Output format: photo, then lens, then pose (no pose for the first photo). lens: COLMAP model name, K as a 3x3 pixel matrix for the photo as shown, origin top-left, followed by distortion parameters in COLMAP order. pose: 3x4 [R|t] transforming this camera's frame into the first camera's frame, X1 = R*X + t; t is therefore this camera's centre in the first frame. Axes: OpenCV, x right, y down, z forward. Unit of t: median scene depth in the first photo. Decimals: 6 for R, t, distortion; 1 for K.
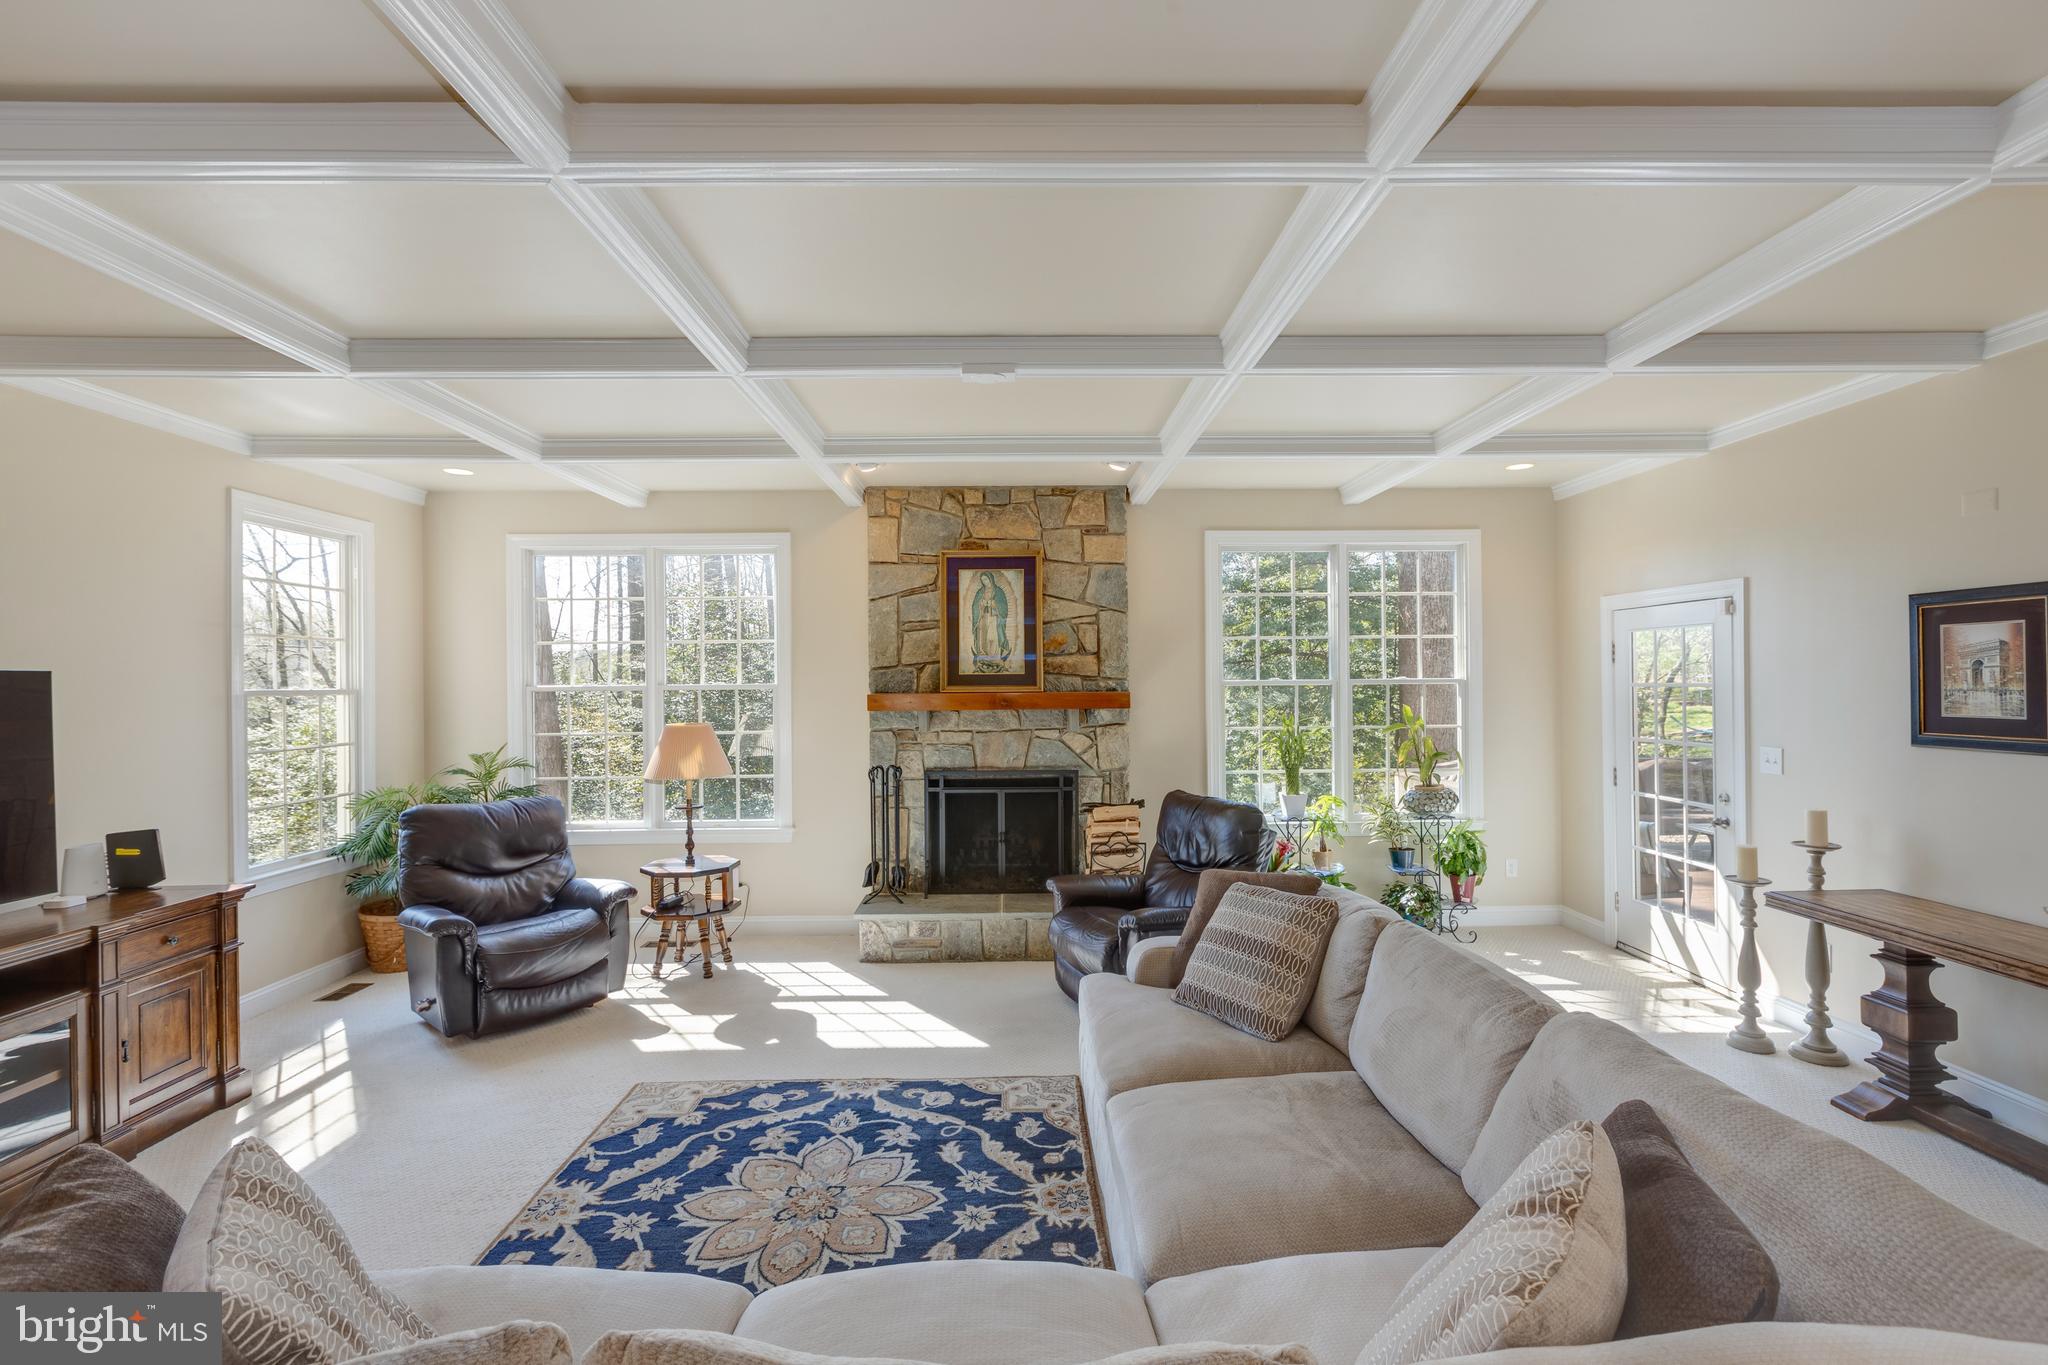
lens RADIAL K [[911.6, 0, 1029.2], [0, 911.6, 685.7], [0, 0, 1]] dist [0.000430, 0.000163]
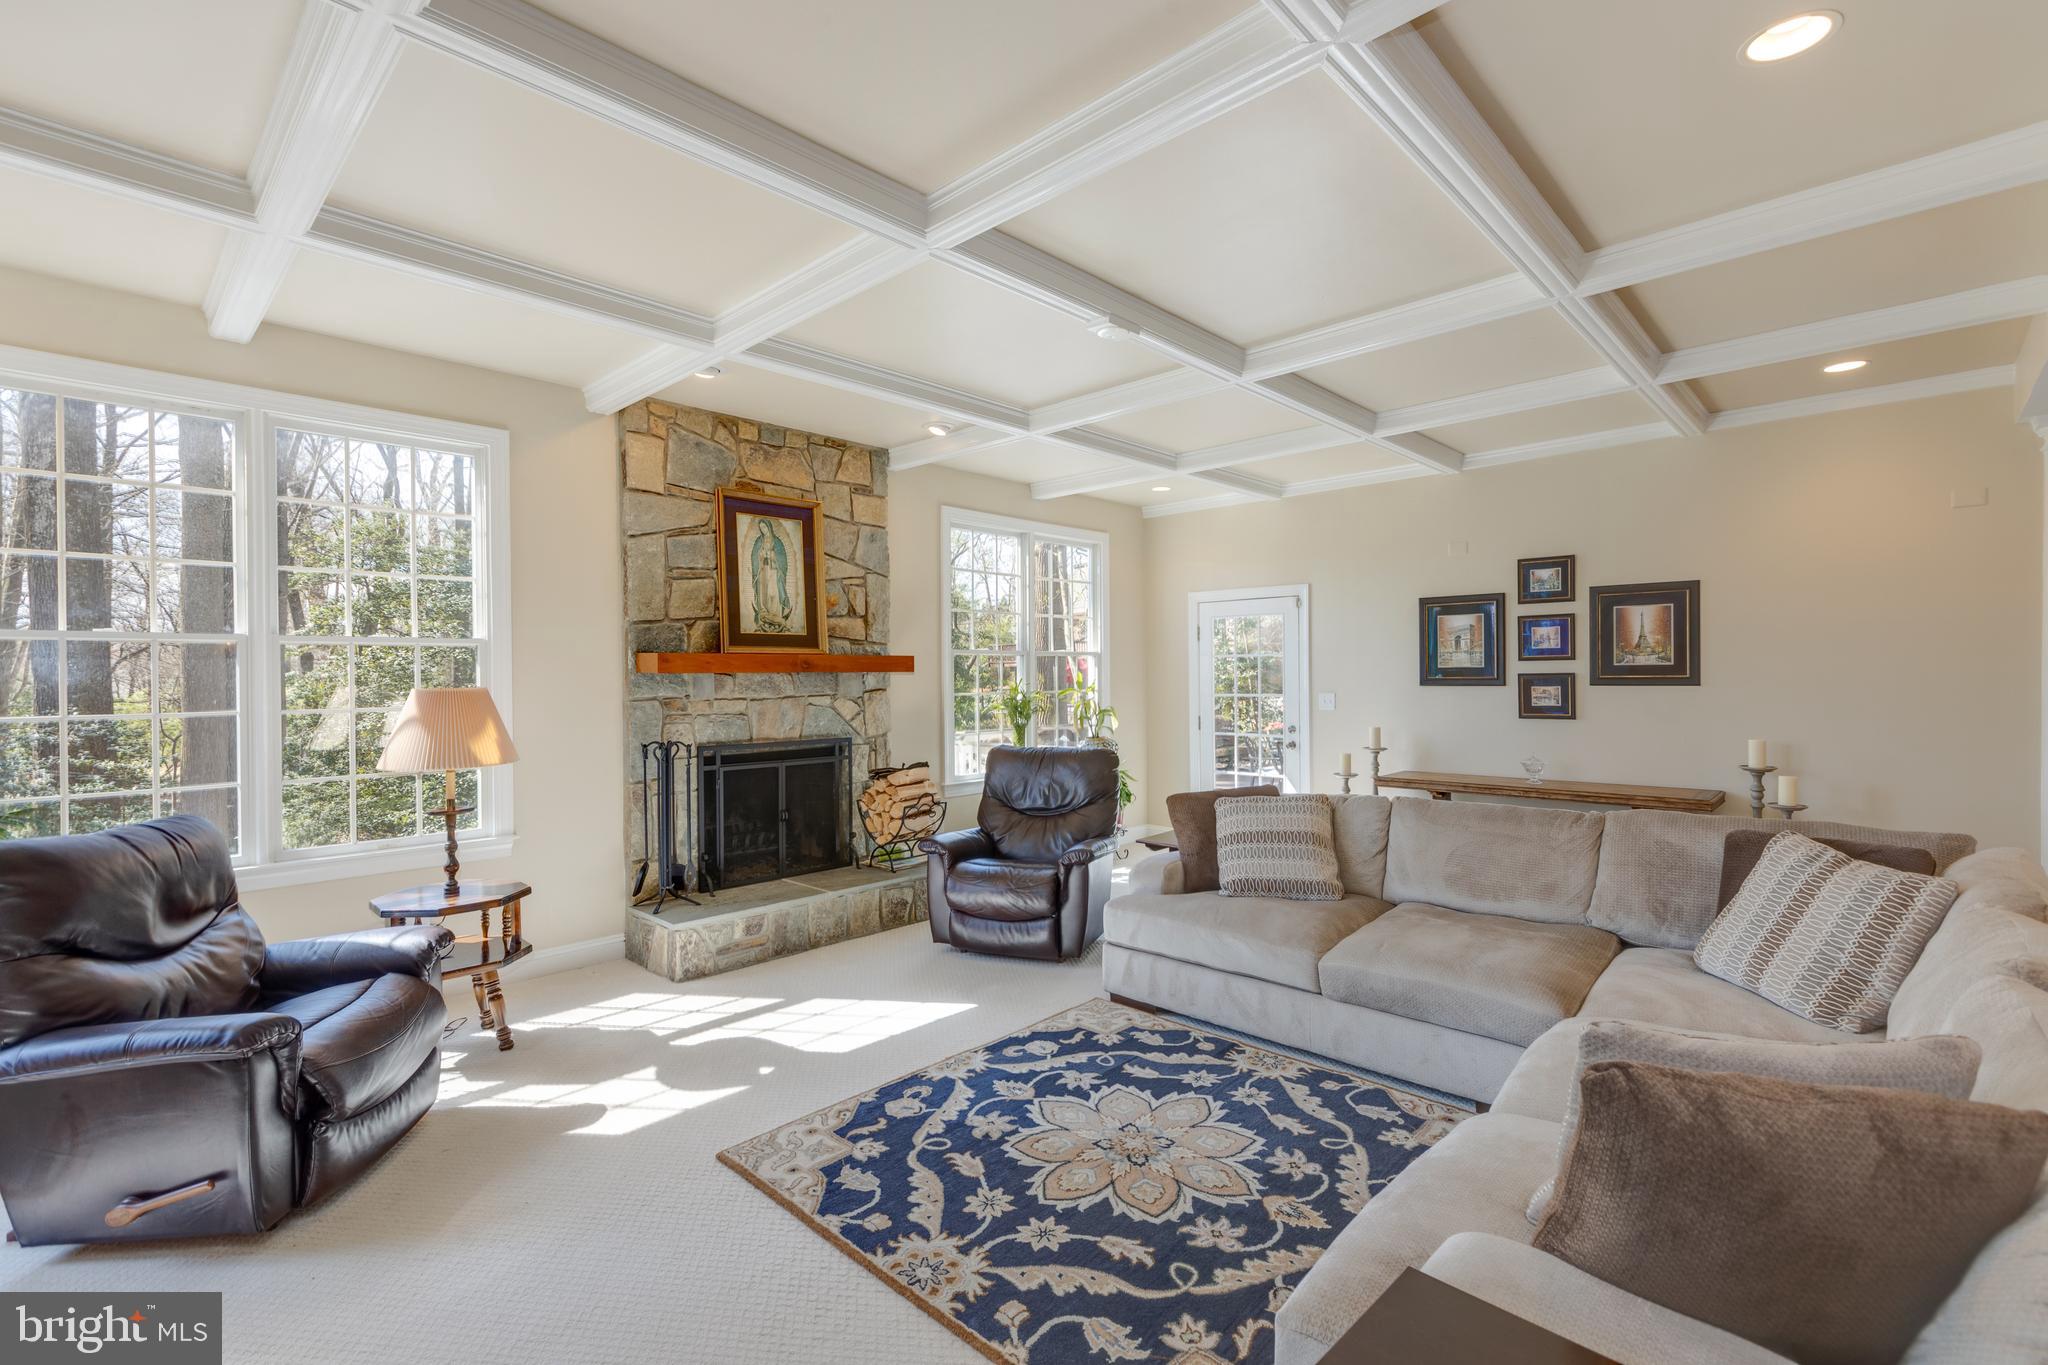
lens RADIAL K [[911.6, 0, 1033.7], [0, 911.6, 683.6], [0, 0, 1]] dist [0.000430, 0.000163]
pose [[0.704062, -0.004399, 0.710125, -0.549314], [0.005310, 0.999985, 0.000930, 0.040152], [-0.710118, 0.003116, 0.704075, 0.212072]]
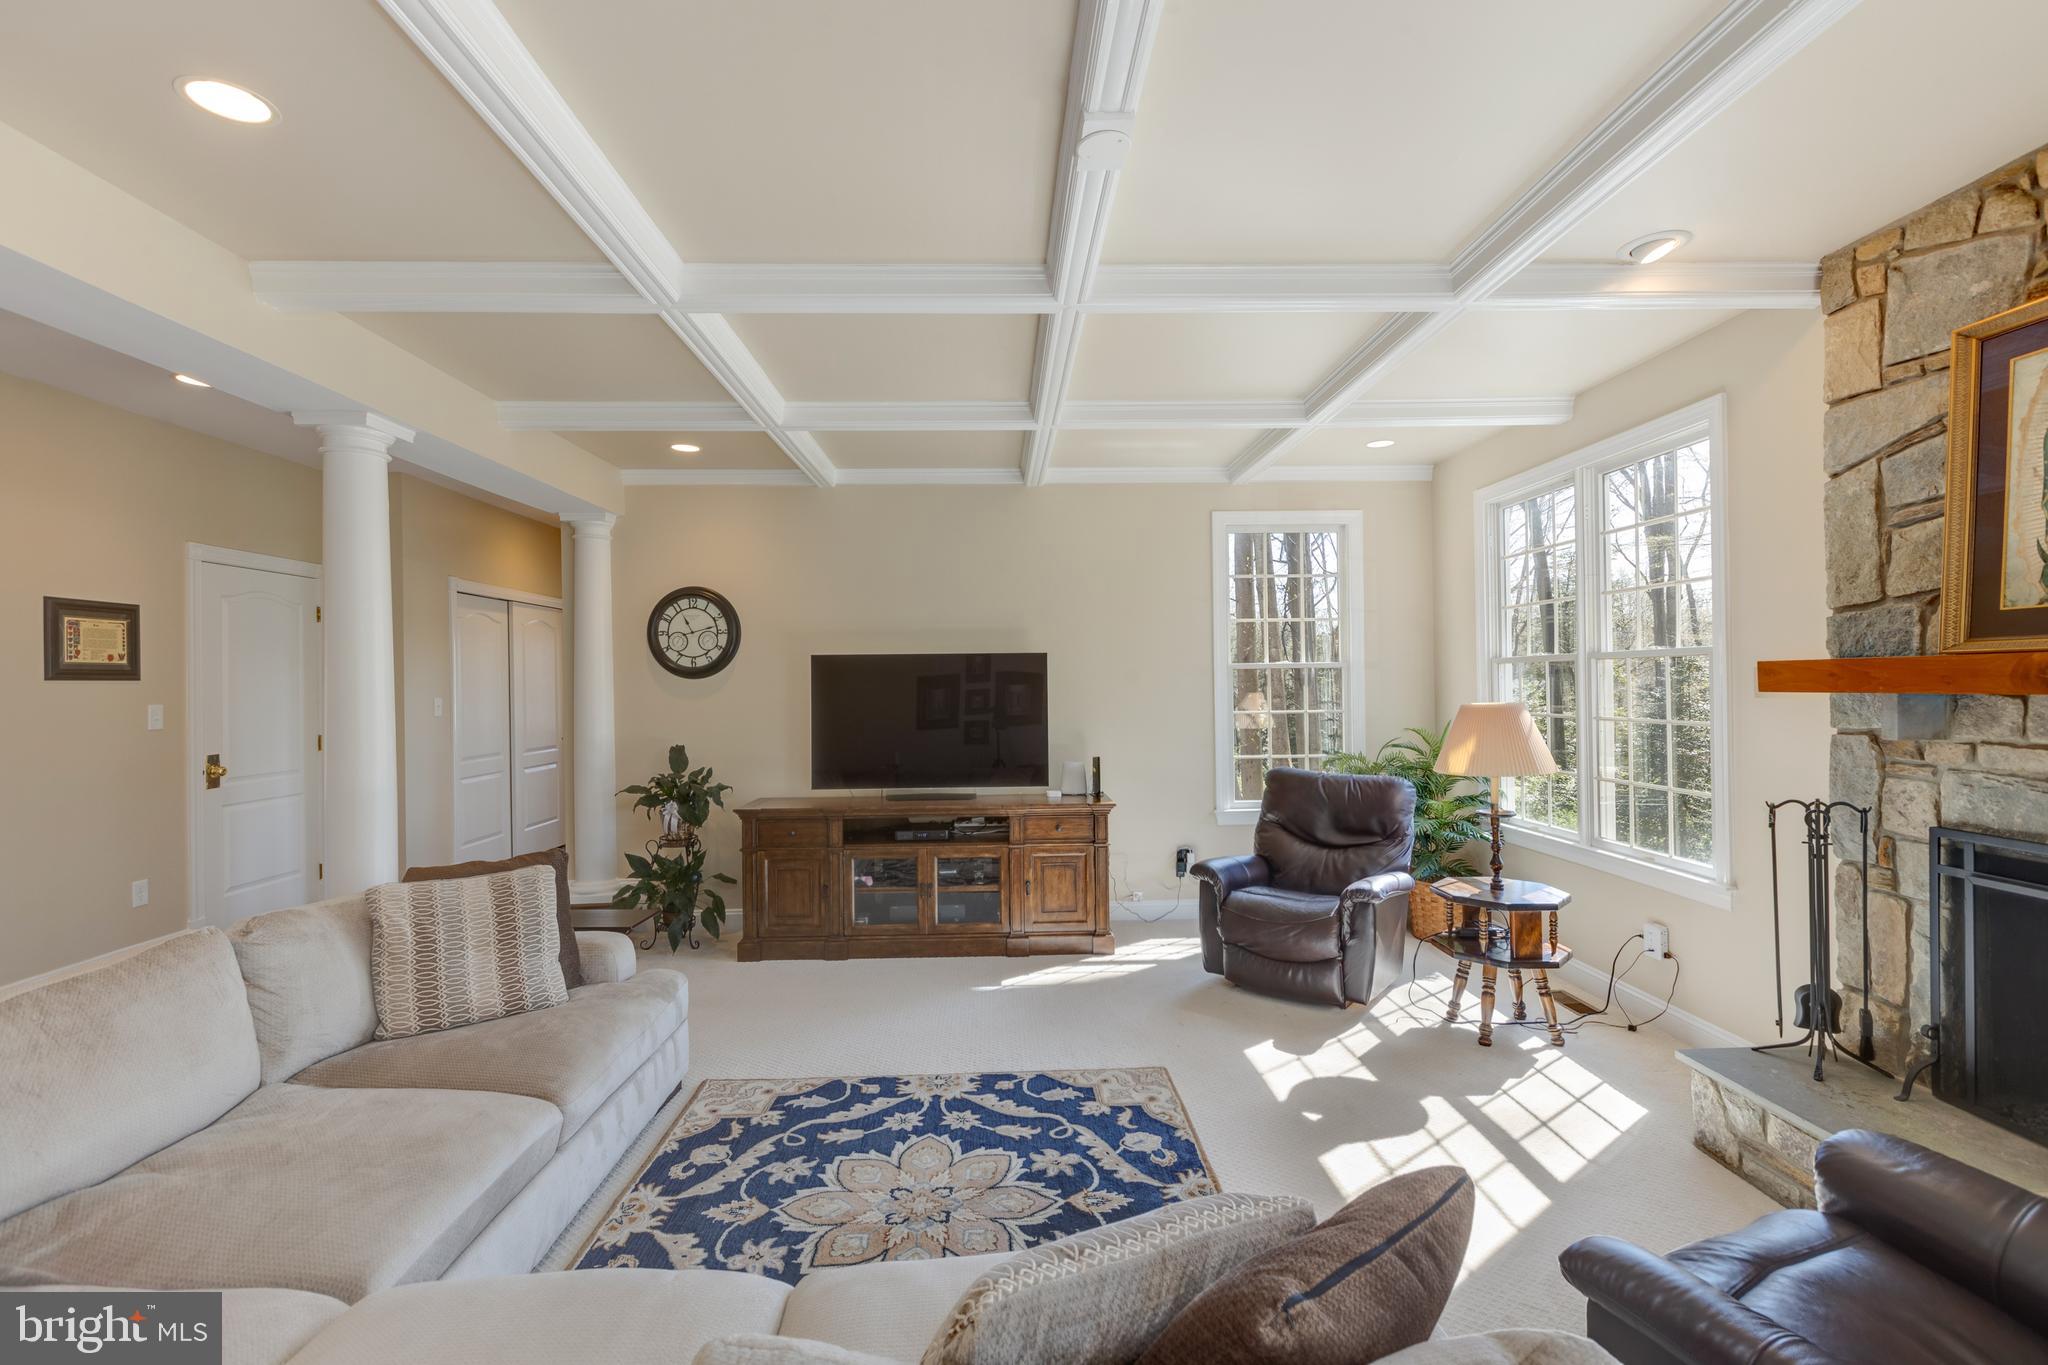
lens RADIAL K [[911.6, 0, 1020.5], [0, 911.6, 679.3], [0, 0, 1]] dist [0.000430, 0.000163]
pose [[0.005786, 0.006440, -0.999963, 0.377569], [0.010726, 0.999921, 0.006502, 0.013107], [0.999926, -0.010763, 0.005717, 0.602928]]
